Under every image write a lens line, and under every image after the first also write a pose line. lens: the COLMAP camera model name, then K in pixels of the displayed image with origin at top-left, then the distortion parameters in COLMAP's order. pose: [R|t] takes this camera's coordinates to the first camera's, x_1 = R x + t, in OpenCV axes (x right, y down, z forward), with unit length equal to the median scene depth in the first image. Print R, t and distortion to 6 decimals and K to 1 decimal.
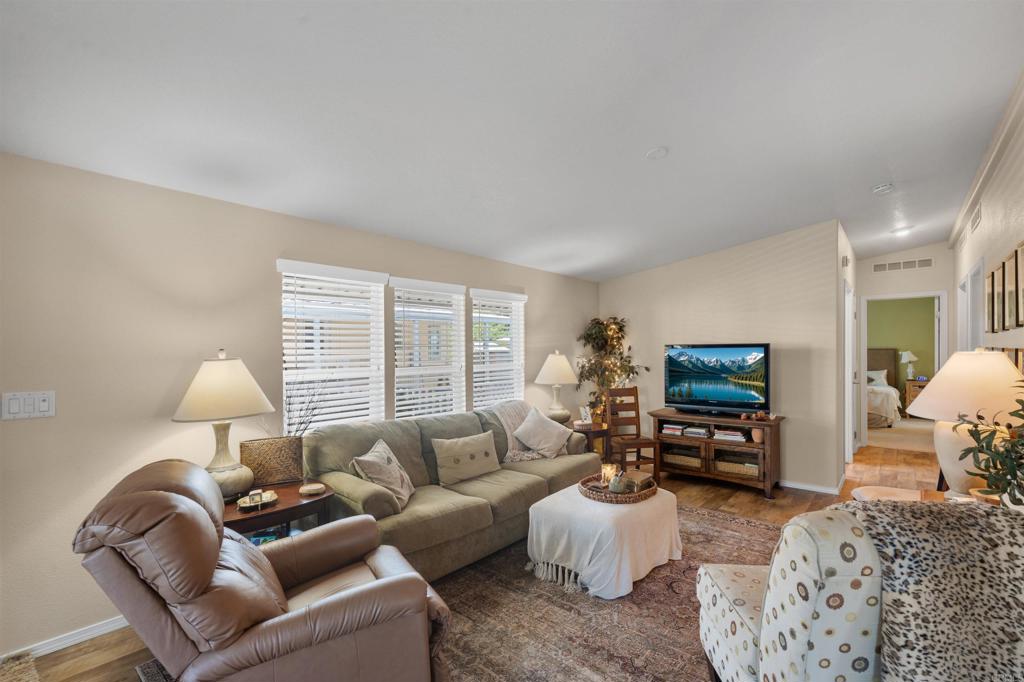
lens RADIAL K [[464.5, 0, 505.4], [0, 464.5, 350.1], [0, 0, 1]] dist [-0.009298, 0.003485]
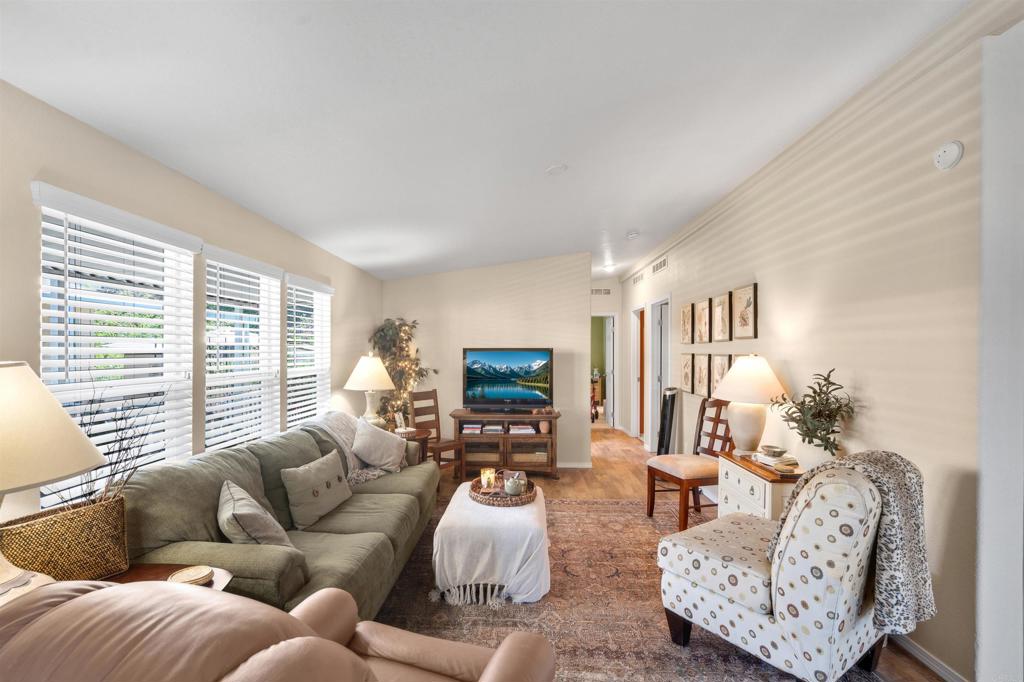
lens RADIAL K [[464.5, 0, 512.5], [0, 464.5, 348.2], [0, 0, 1]] dist [-0.009298, 0.003485]
pose [[0.772644, 0.017464, 0.634600, -0.260802], [-0.011983, 0.999845, -0.012926, 0.001392], [-0.634727, 0.002383, 0.772733, 0.143495]]
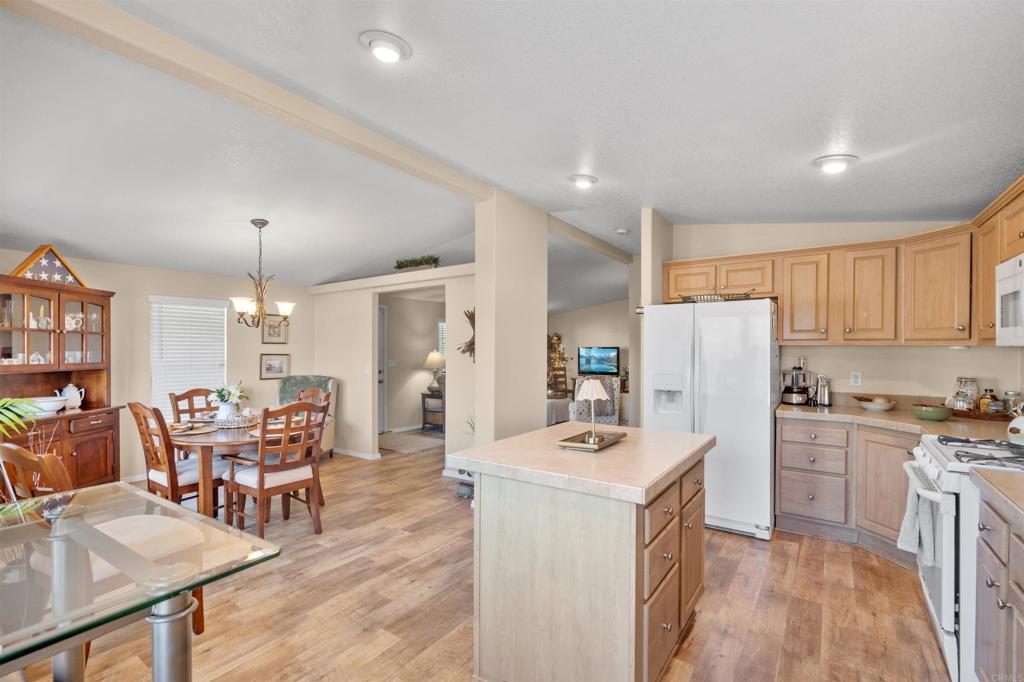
lens RADIAL K [[464.5, 0, 513.3], [0, 464.5, 349.0], [0, 0, 1]] dist [-0.009298, 0.003485]
pose [[0.993027, 0.007379, 0.117655, -0.243681], [-0.007351, 0.999973, -0.000670, 0.000392], [-0.117657, -0.000200, 0.993054, -1.278320]]
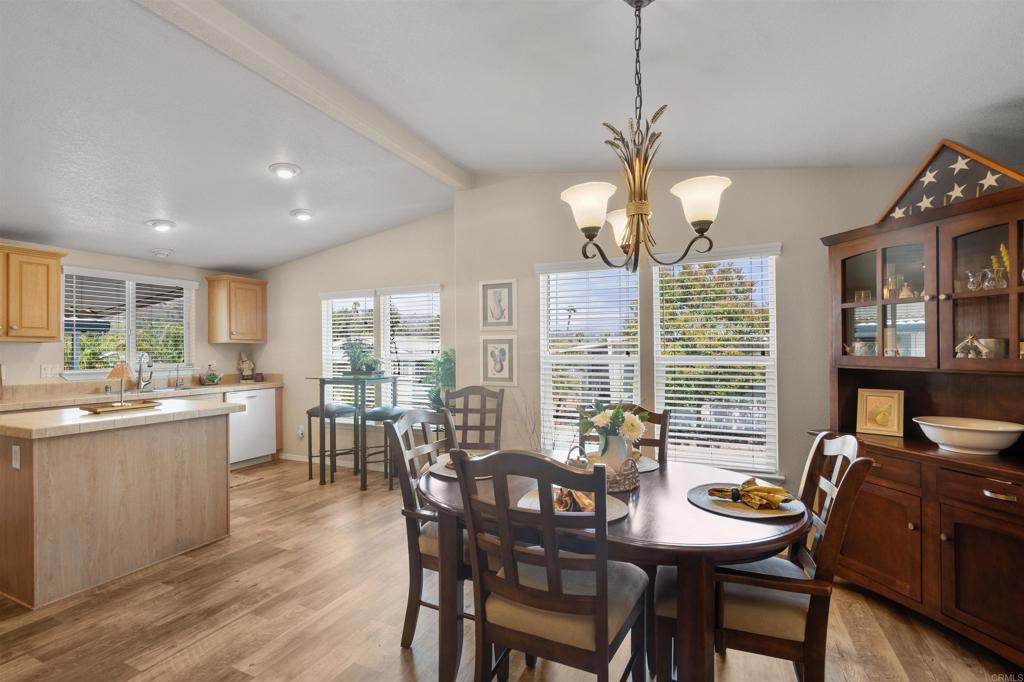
lens RADIAL K [[464.5, 0, 500.4], [0, 464.5, 353.5], [0, 0, 1]] dist [-0.009298, 0.003485]
pose [[-0.962383, 0.011060, -0.271472, -0.441315], [0.009827, 0.999934, 0.005903, 0.019697], [0.271519, 0.003013, -0.962428, -0.027138]]
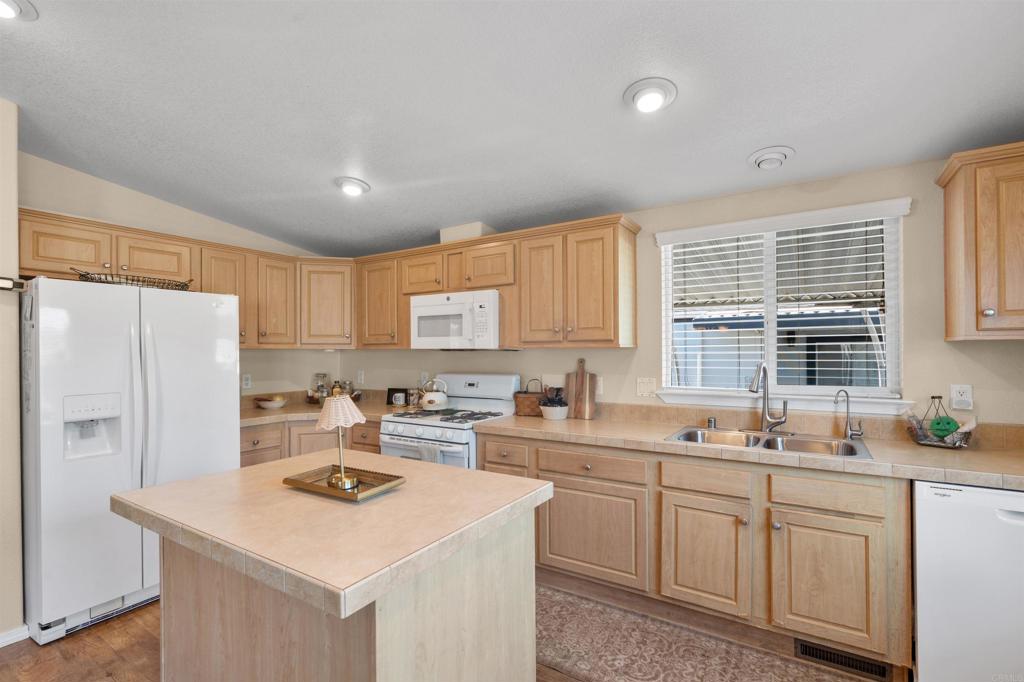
lens RADIAL K [[464.5, 0, 513.6], [0, 464.5, 349.0], [0, 0, 1]] dist [-0.009298, 0.003485]
pose [[-0.154933, 0.011430, 0.987859, -0.445582], [0.007820, 0.999916, -0.010343, 0.002085], [-0.987894, 0.006123, -0.155010, -0.895002]]
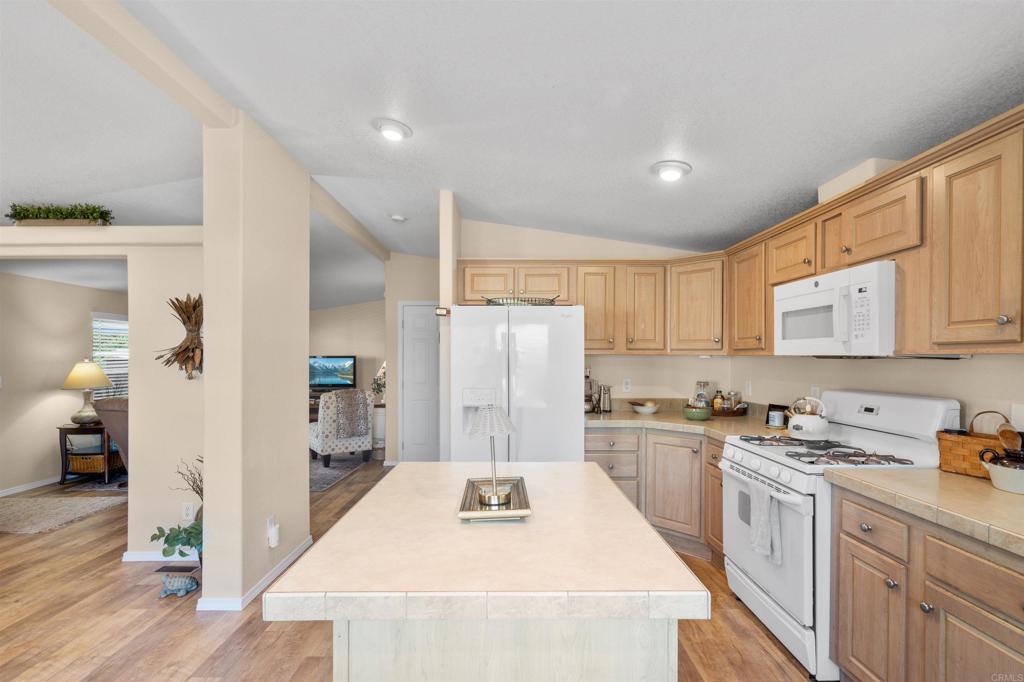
lens RADIAL K [[464.5, 0, 510.2], [0, 464.5, 357.1], [0, 0, 1]] dist [-0.009298, 0.003485]
pose [[0.747123, 0.007919, 0.664639, -0.304793], [-0.005584, 0.999969, -0.005638, 0.000177], [-0.664662, 0.000501, 0.747144, -1.061265]]
